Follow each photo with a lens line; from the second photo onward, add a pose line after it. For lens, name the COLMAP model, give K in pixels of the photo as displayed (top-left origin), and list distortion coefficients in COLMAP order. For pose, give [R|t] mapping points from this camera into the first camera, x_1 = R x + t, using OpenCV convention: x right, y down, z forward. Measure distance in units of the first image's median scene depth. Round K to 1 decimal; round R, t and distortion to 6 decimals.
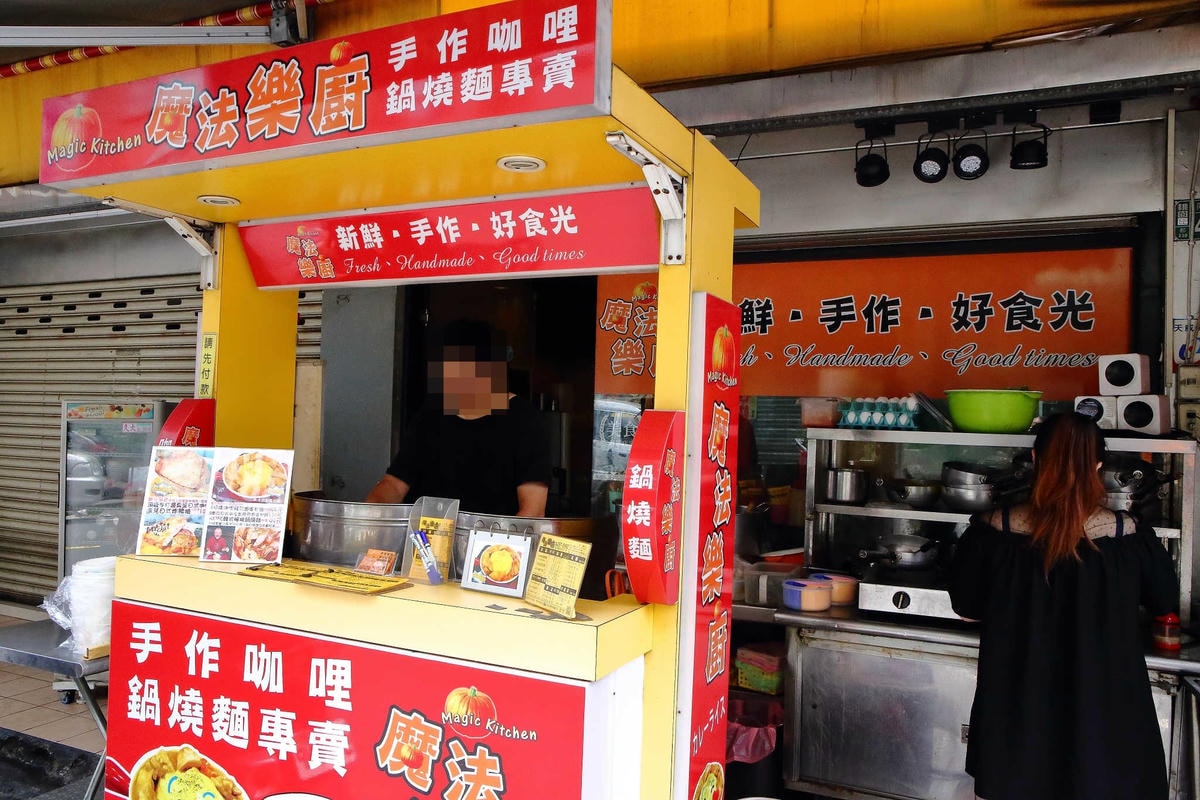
lens RADIAL K [[904.4, 0, 600.0], [0, 904.4, 400.0], [0, 0, 1]] dist [-0.104153, 0.100479]
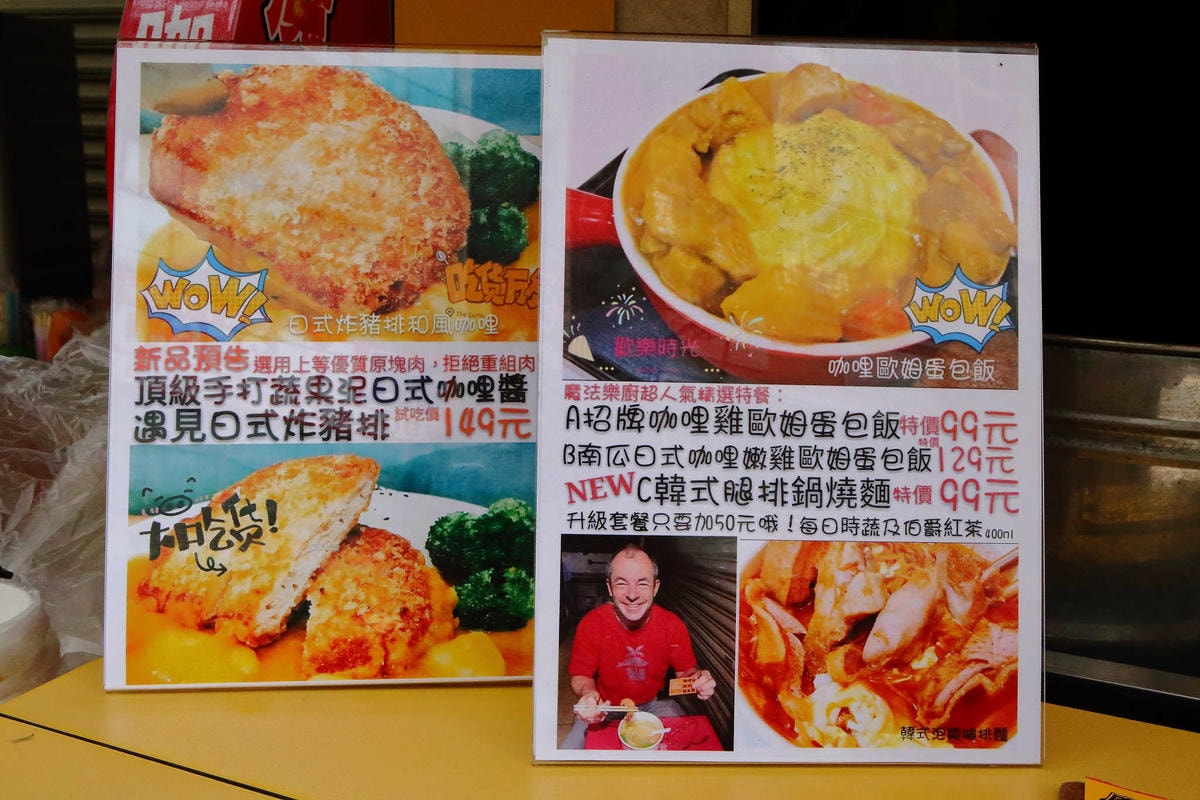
lens RADIAL K [[1456.4, 0, 600.0], [0, 1456.4, 400.0], [0, 0, 1]] dist [-0.009201, -0.010355]
pose [[0.999533, -0.008431, -0.029369, -0.423395], [0.015167, 0.971305, 0.237352, 0.055781], [0.026525, -0.237686, 0.970980, 0.747508]]
